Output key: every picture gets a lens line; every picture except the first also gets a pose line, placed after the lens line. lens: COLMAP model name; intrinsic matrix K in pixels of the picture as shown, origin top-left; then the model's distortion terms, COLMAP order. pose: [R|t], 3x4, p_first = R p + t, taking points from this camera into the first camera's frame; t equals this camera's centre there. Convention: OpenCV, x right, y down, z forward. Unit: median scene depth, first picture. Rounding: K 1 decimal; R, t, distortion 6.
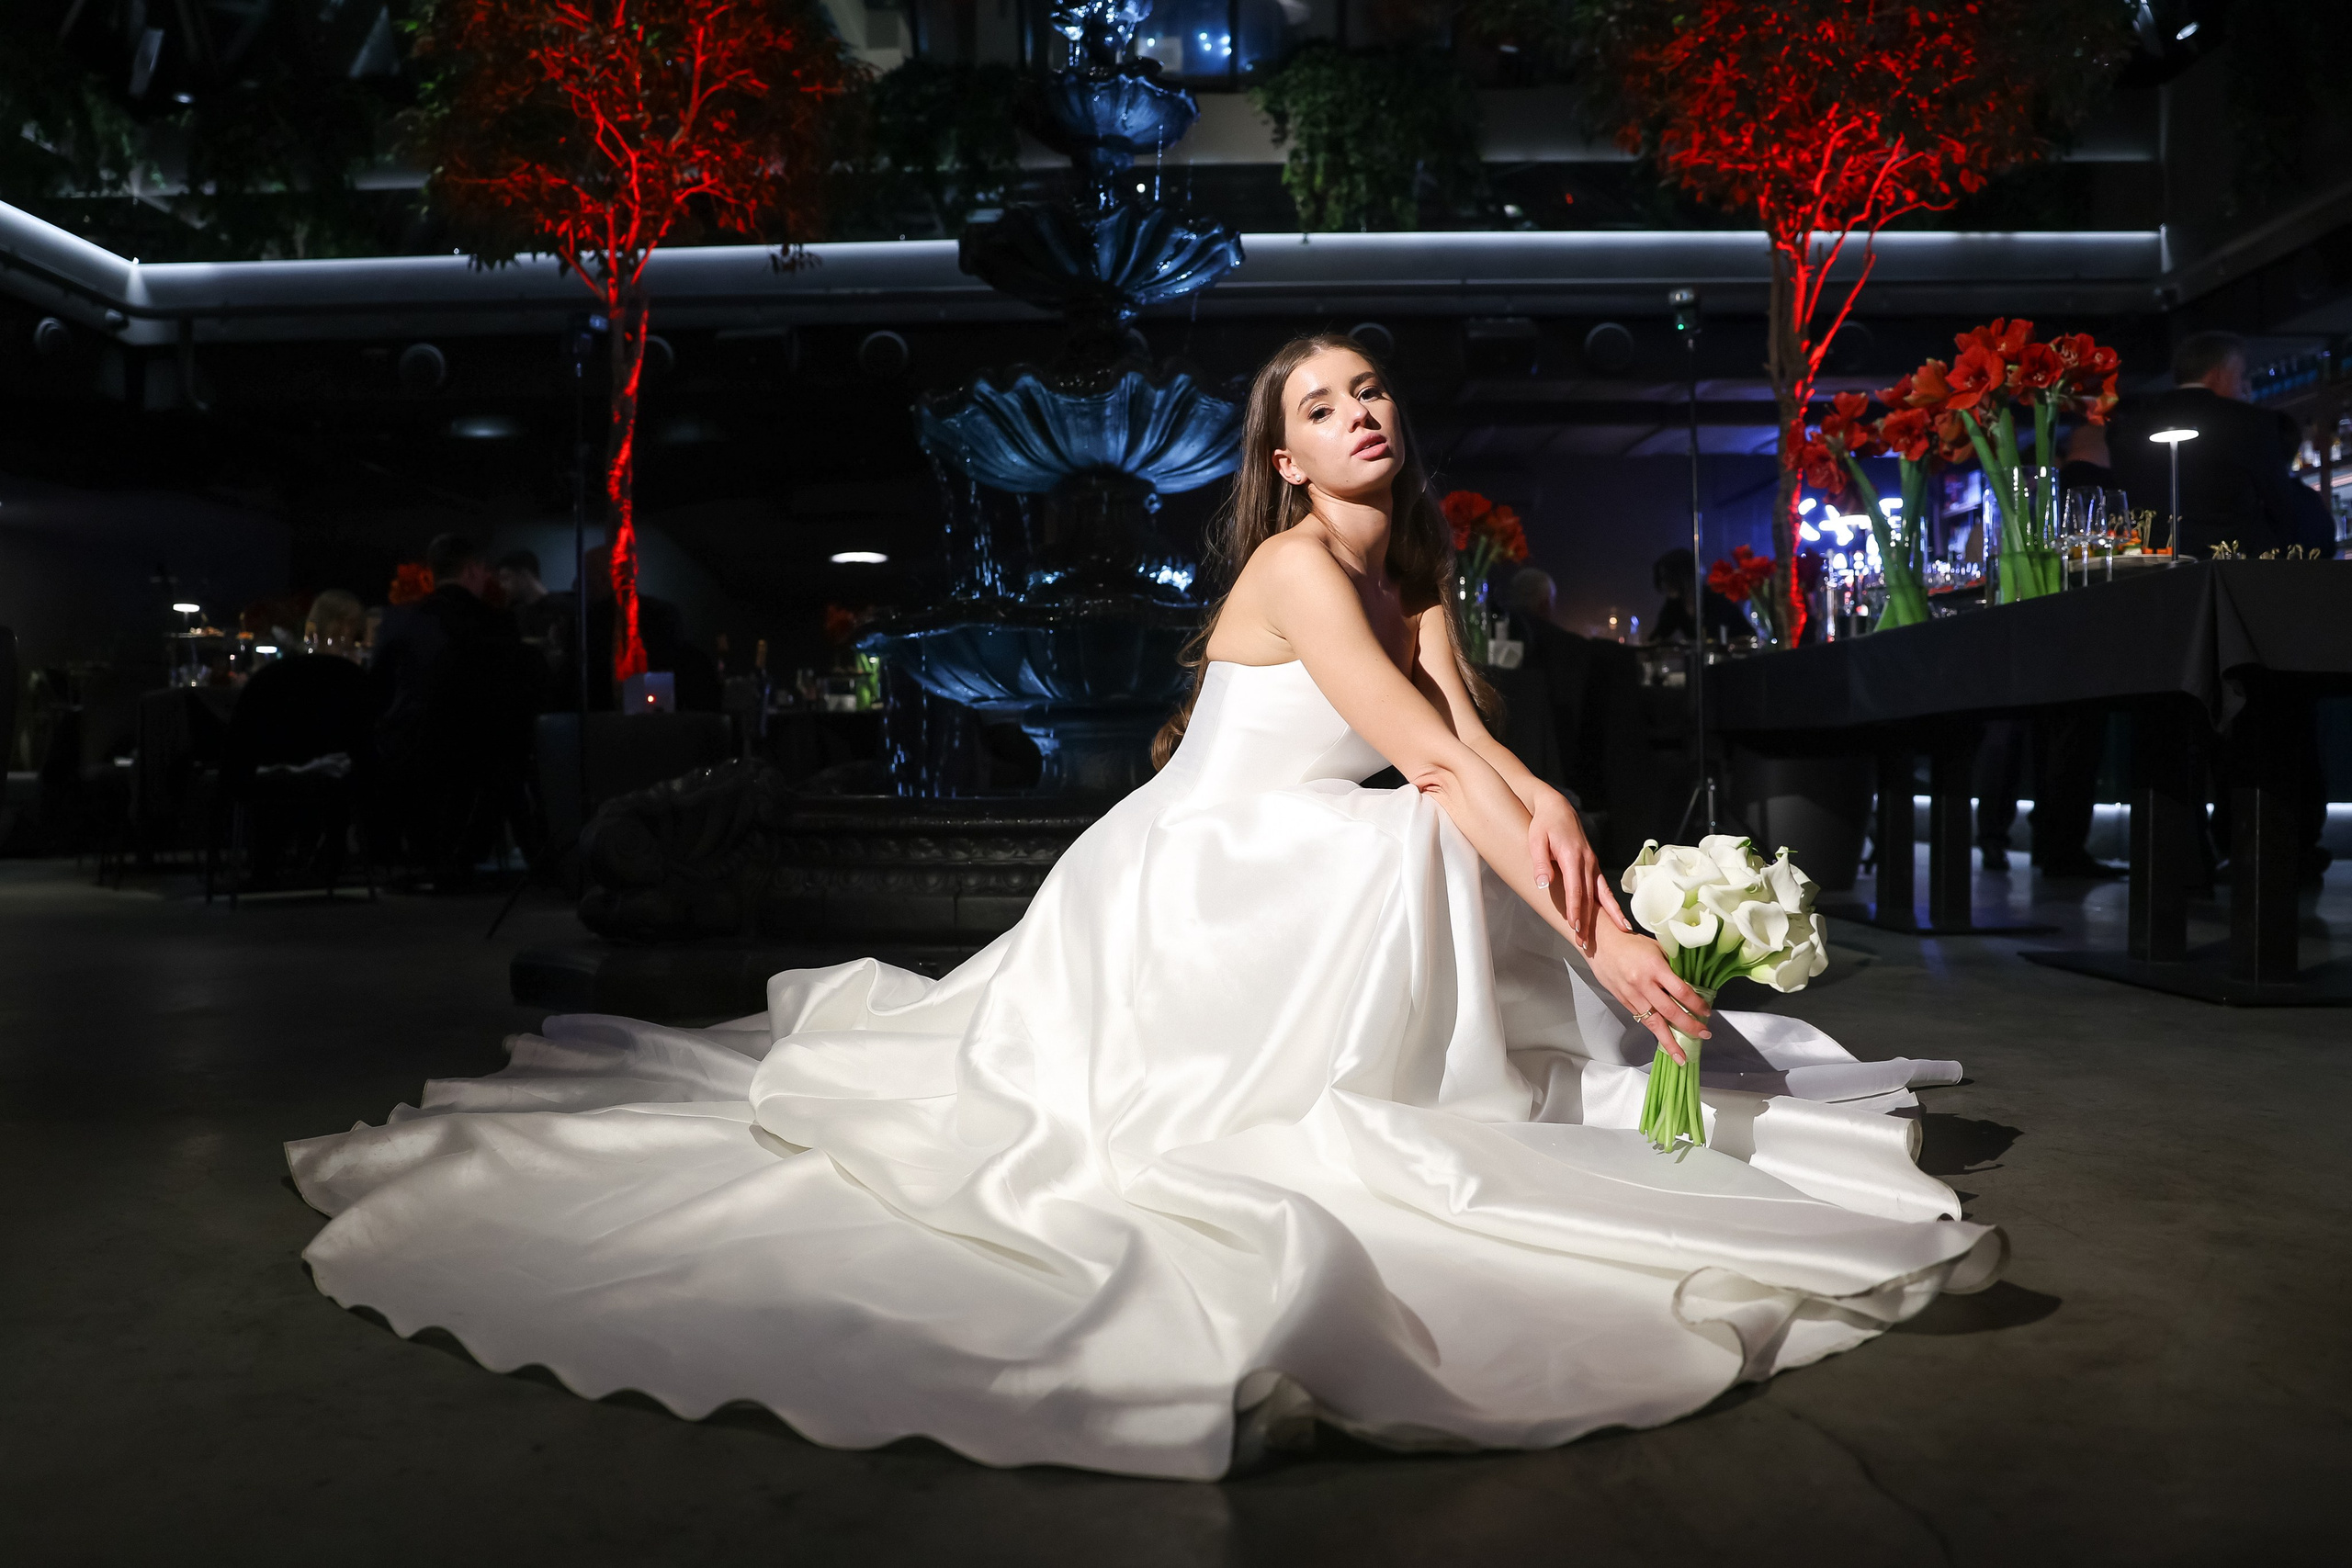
lens RADIAL K [[1656.8, 0, 1176.0], [0, 1656.8, 784.0], [0, 0, 1]] dist [-0.121068, 0.098417]
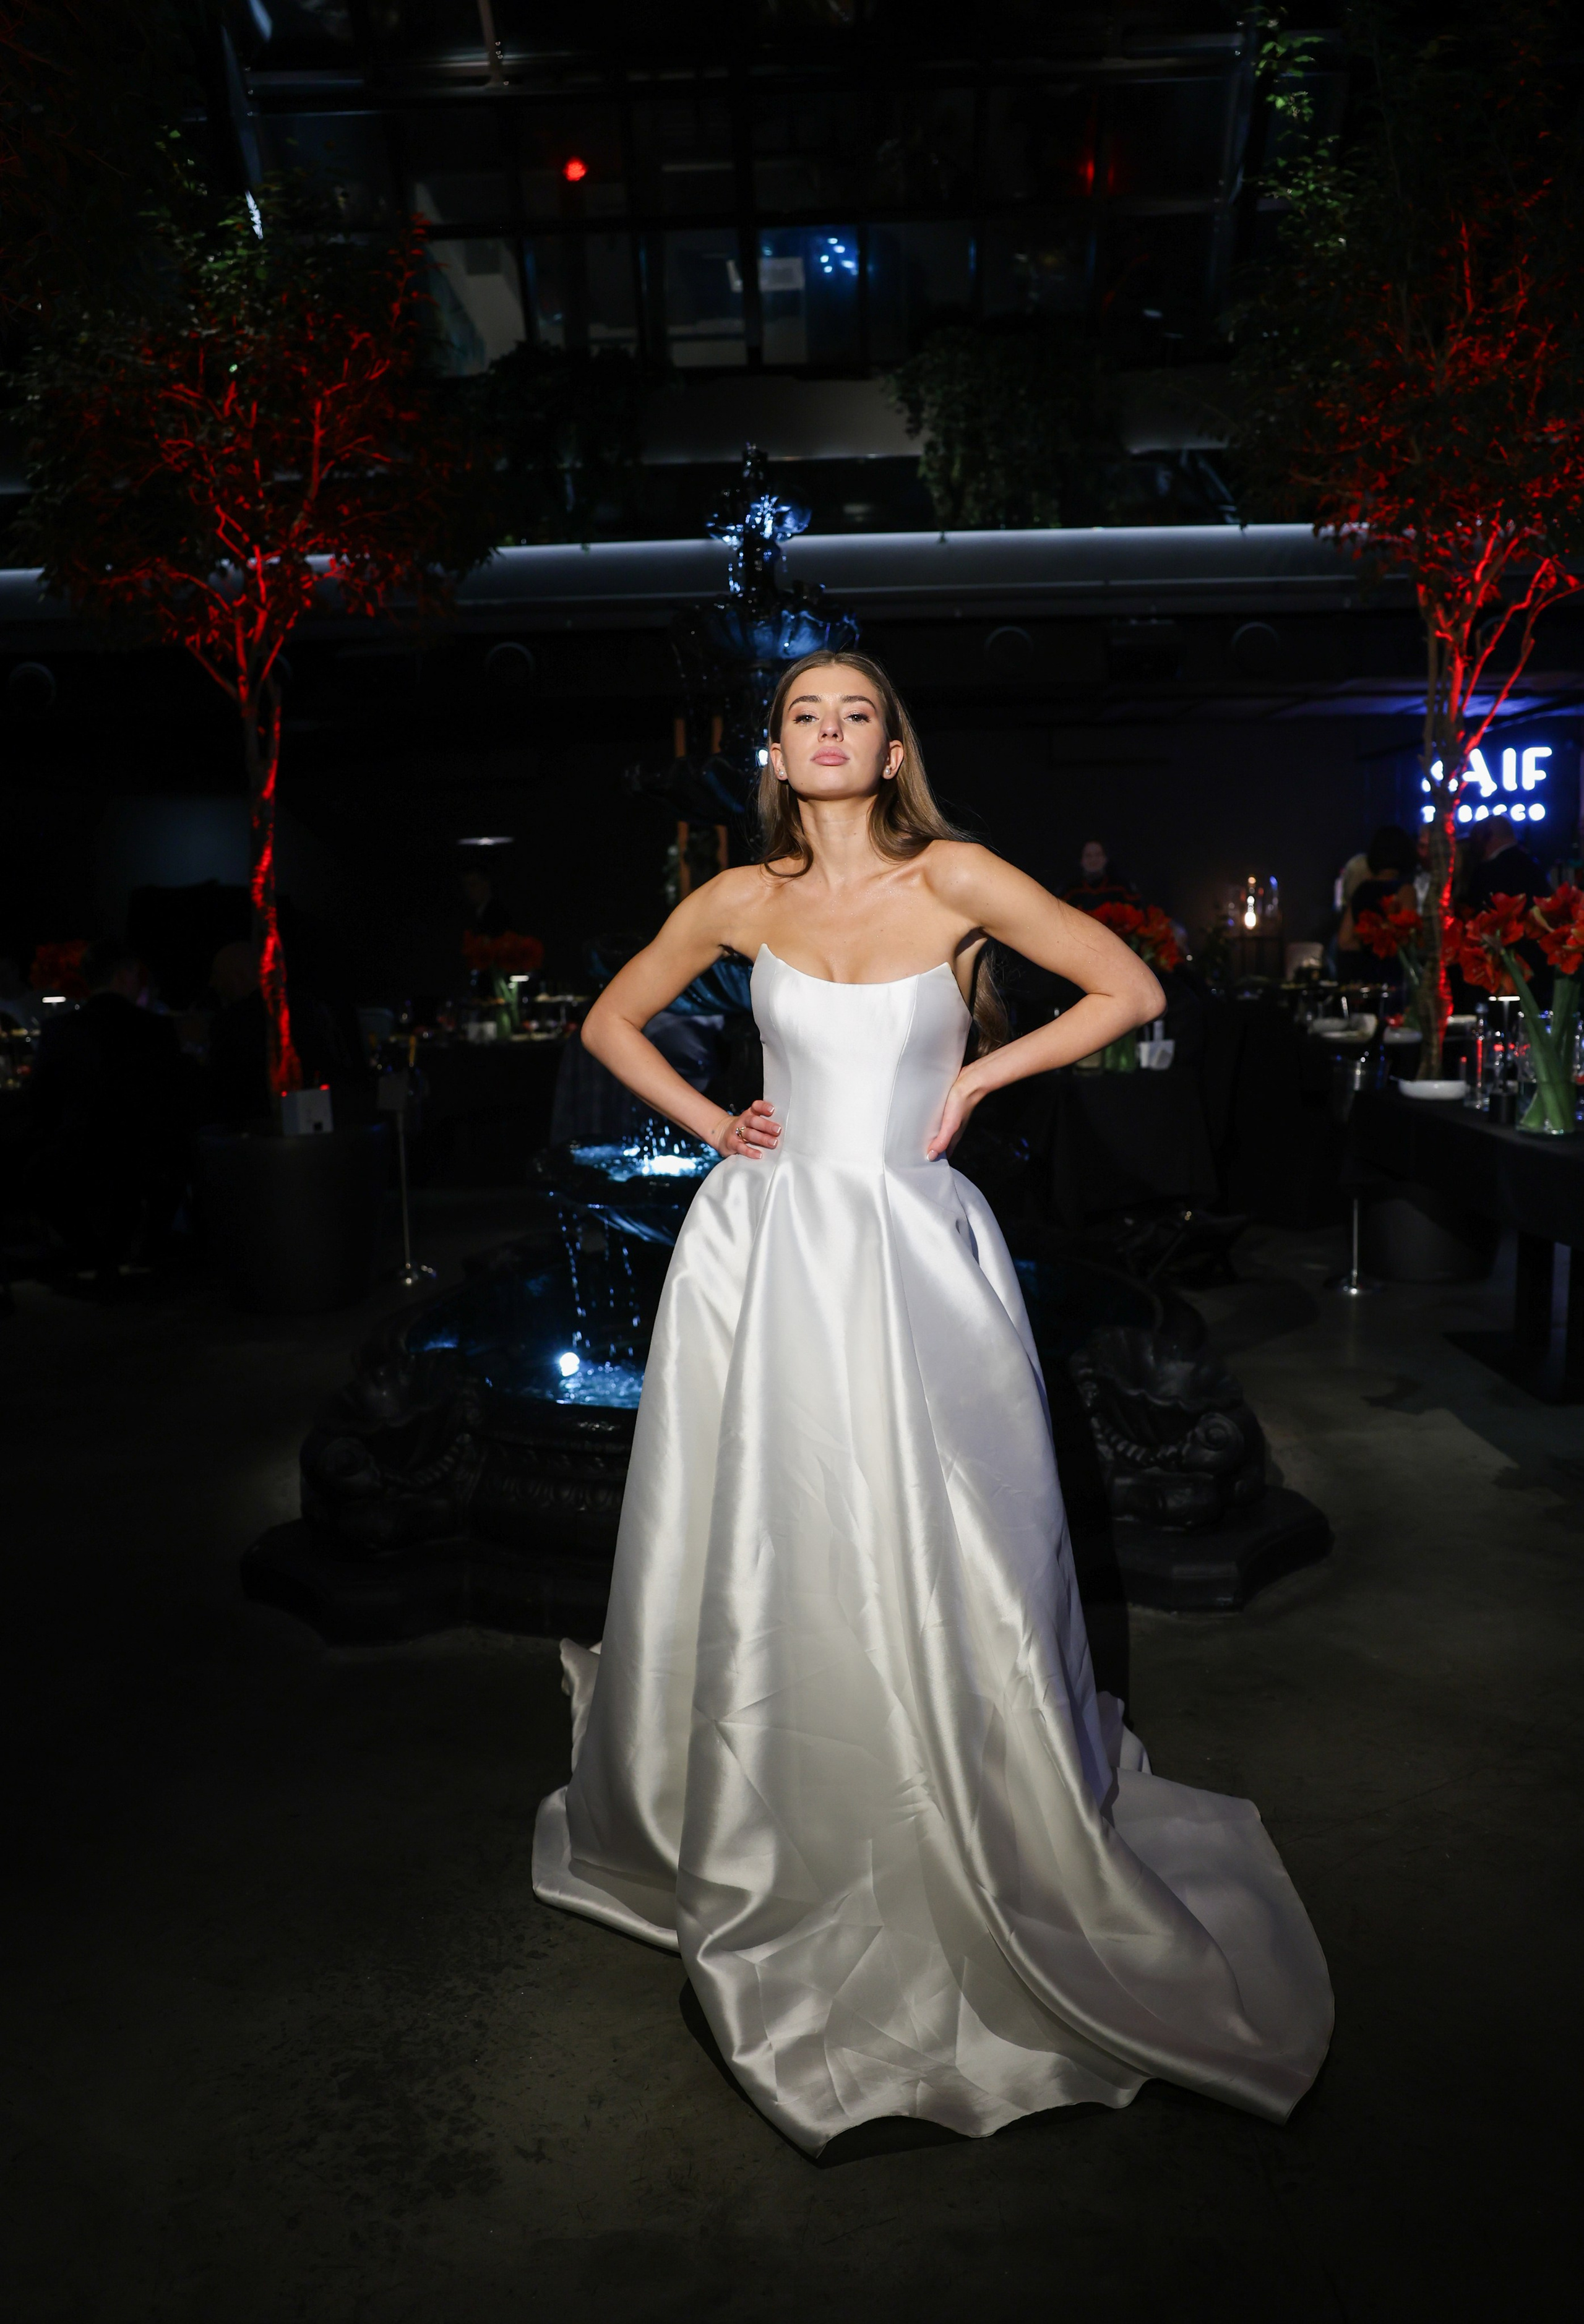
lens RADIAL K [[1684.0, 0, 816.2], [0, 1684.0, 1151.3], [0, 0, 1]] dist [-0.115405, 0.103584]
pose [[0.999735, -0.020974, 0.009535, -0.018592], [0.019669, 0.992476, 0.120850, -0.141829], [-0.011998, -0.120631, 0.992625, -0.023105]]
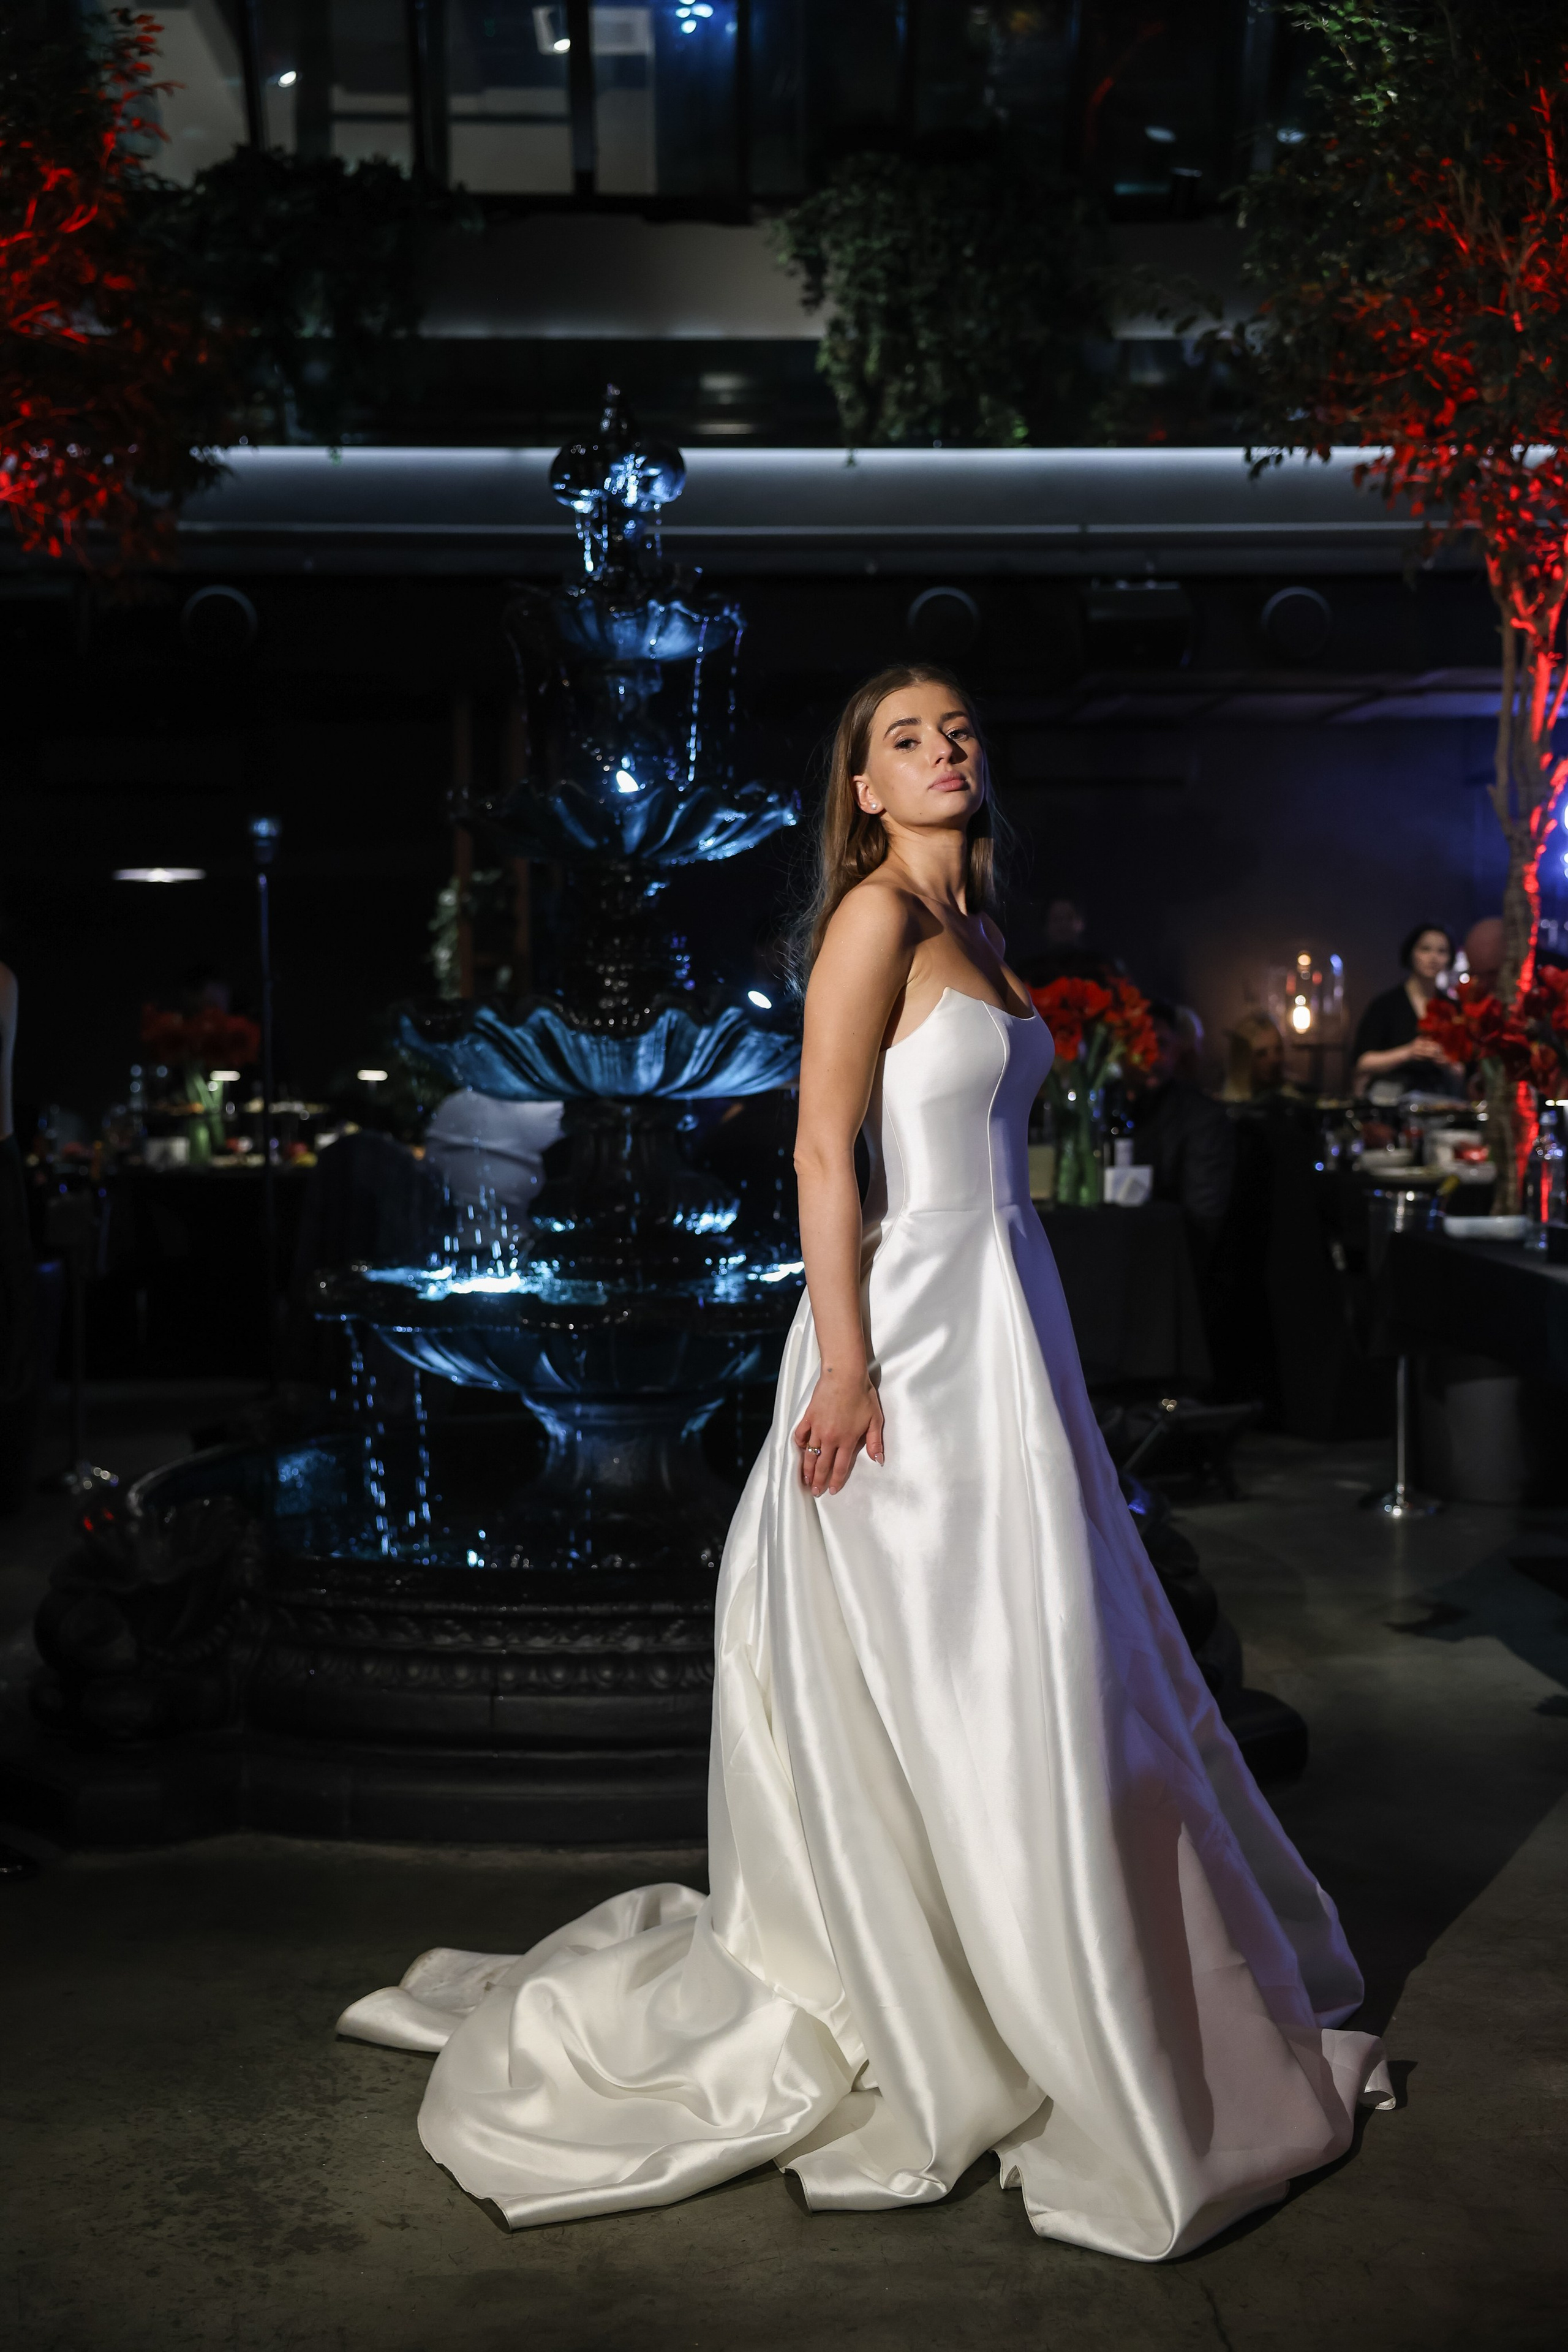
lens RADIAL K [[2754.0, 0, 775.0], [0, 2754.0, 1183.6], [0, 0, 1]] dist [0.049271, 0.034467]
pose [[0.998077, -0.001333, 0.061966, -0.034807], [-0.001370, 0.999050, 0.043550, -0.127751], [-0.061965, -0.043551, 0.997128, -0.221312]]
